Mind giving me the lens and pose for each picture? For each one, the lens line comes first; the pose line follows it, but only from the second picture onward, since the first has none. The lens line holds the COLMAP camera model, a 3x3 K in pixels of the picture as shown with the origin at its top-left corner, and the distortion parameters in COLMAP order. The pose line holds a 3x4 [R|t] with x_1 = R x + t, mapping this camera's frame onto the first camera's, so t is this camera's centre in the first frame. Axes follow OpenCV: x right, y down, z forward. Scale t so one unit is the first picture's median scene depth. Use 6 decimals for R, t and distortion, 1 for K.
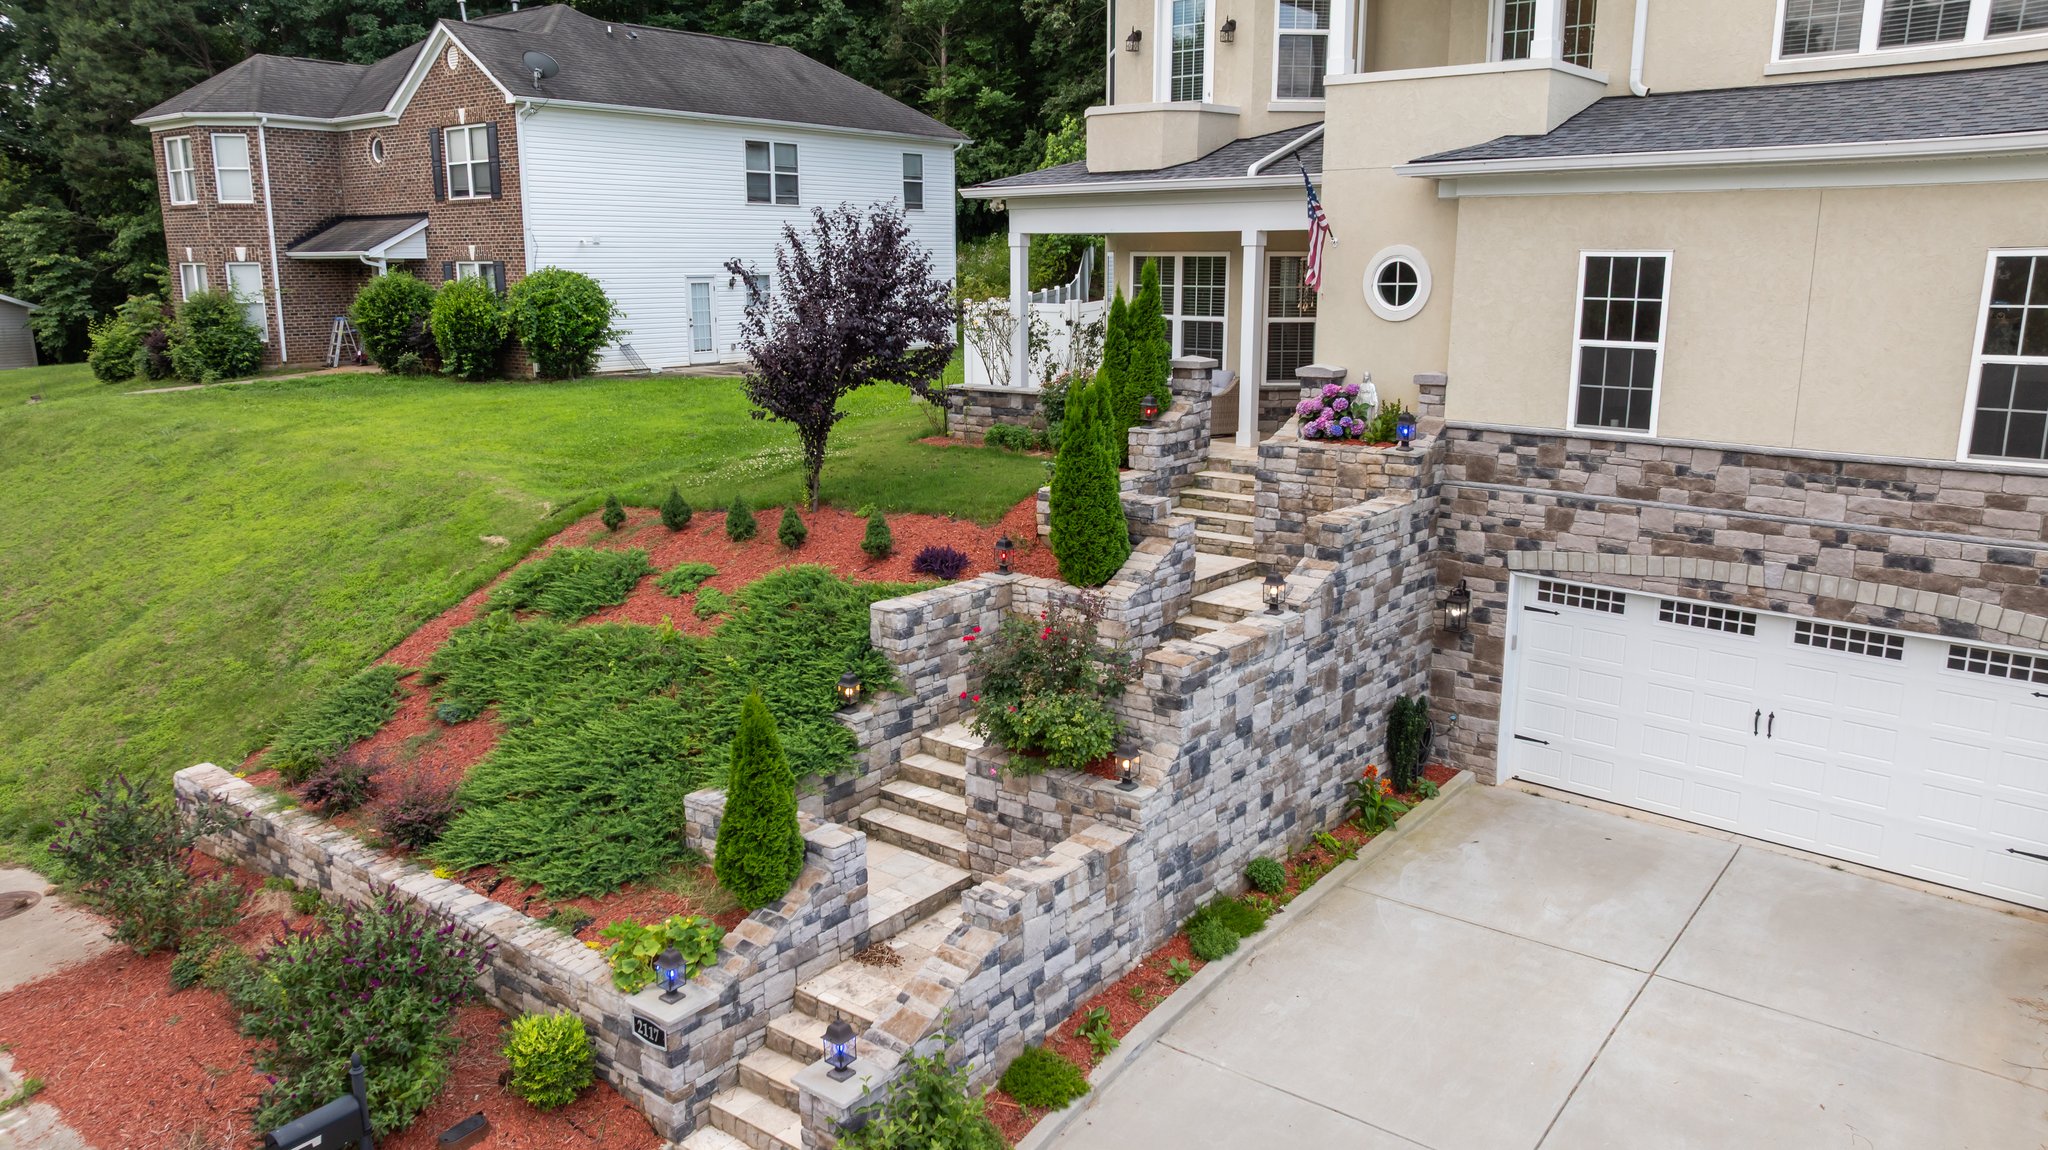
lens RADIAL K [[1439.8, 0, 1024.0], [0, 1439.8, 575.0], [0, 0, 1]] dist [-0.021555, 0.002336]
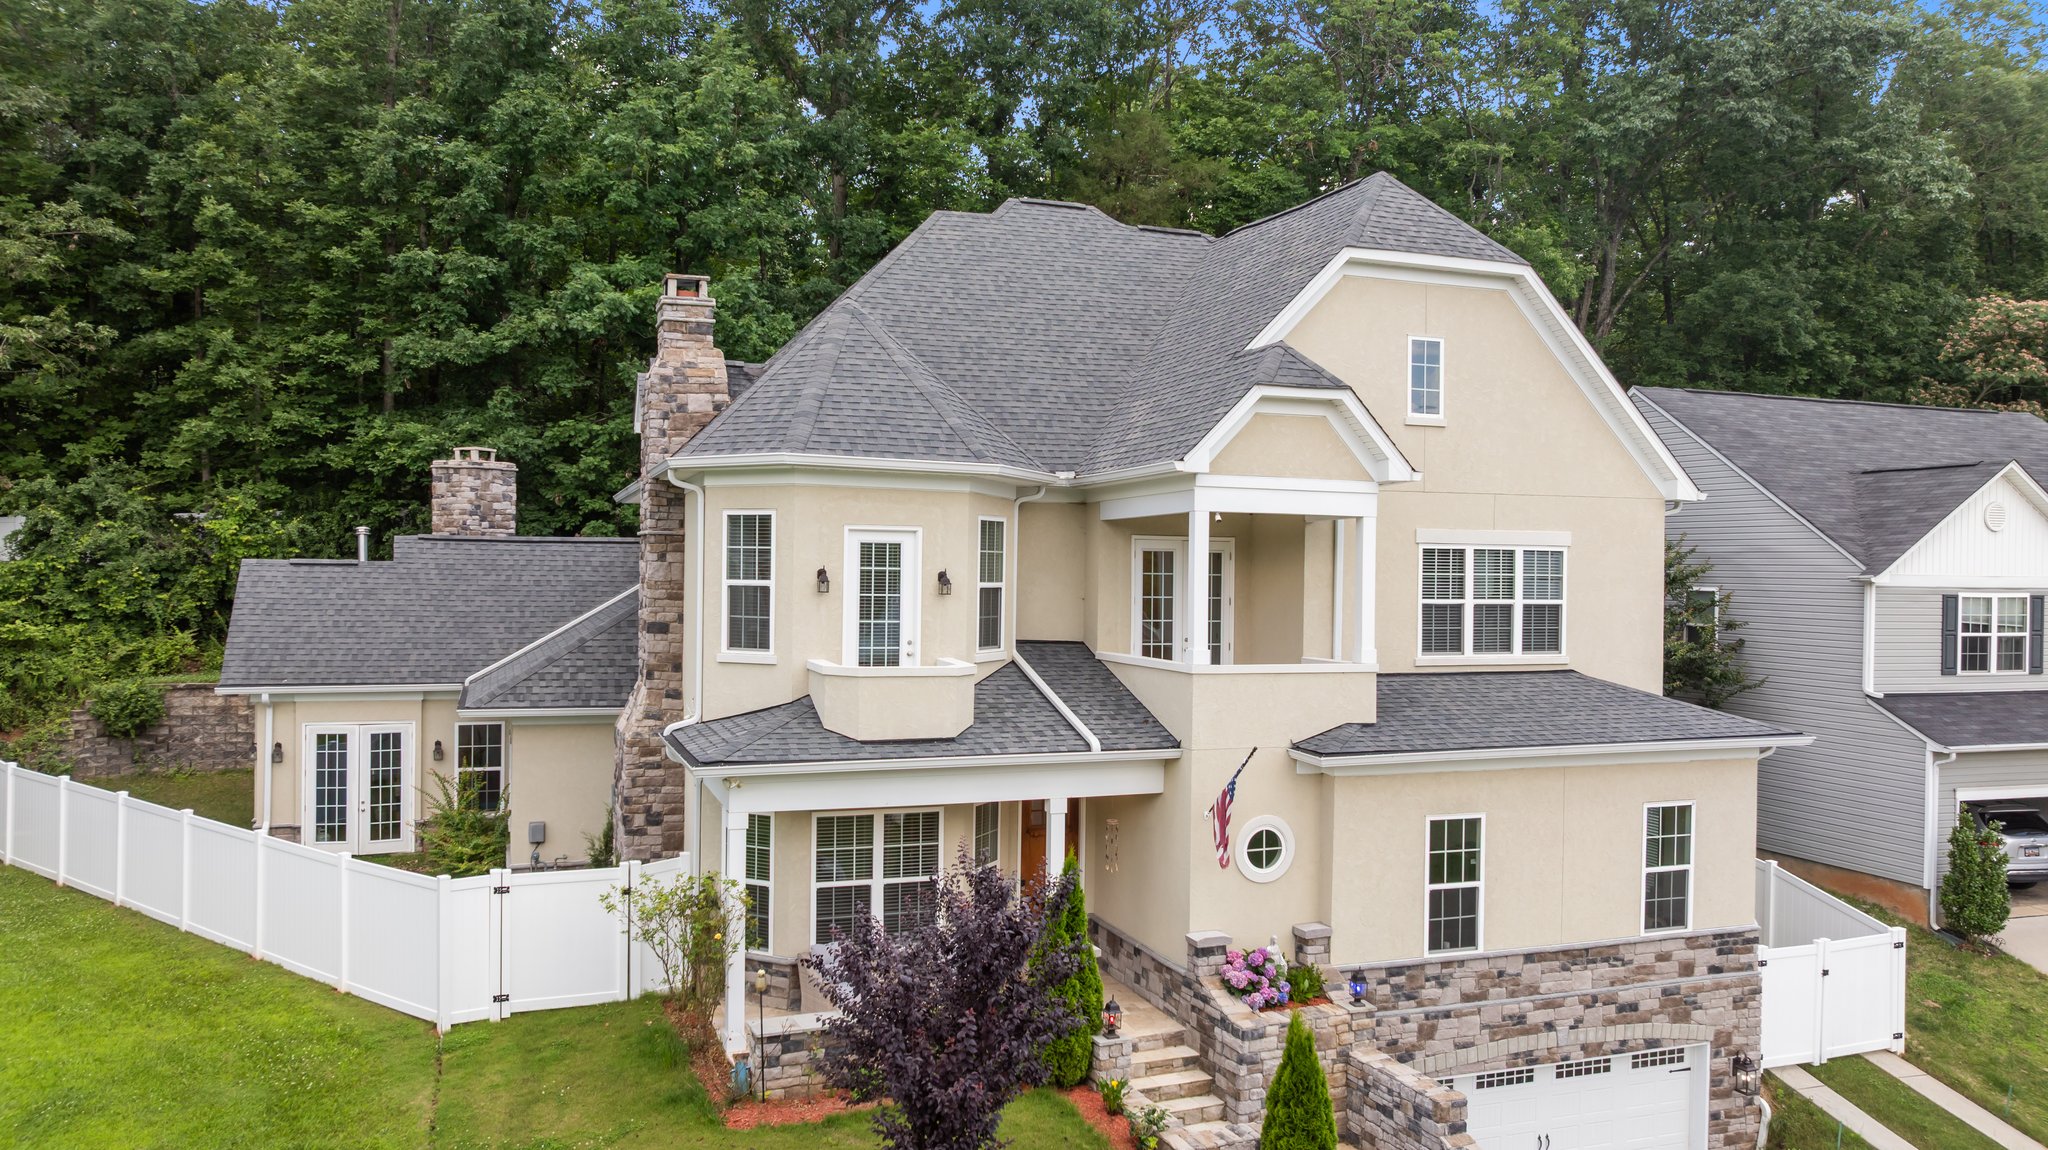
lens RADIAL K [[1441.4, 0, 1024.0], [0, 1441.4, 575.0], [0, 0, 1]] dist [-0.041476, 0.042068]
pose [[0.481248, -0.001670, 0.876583, -0.848207], [0.176042, 0.979809, -0.094781, -0.358488], [-0.858725, 0.199928, 0.471825, 0.631479]]
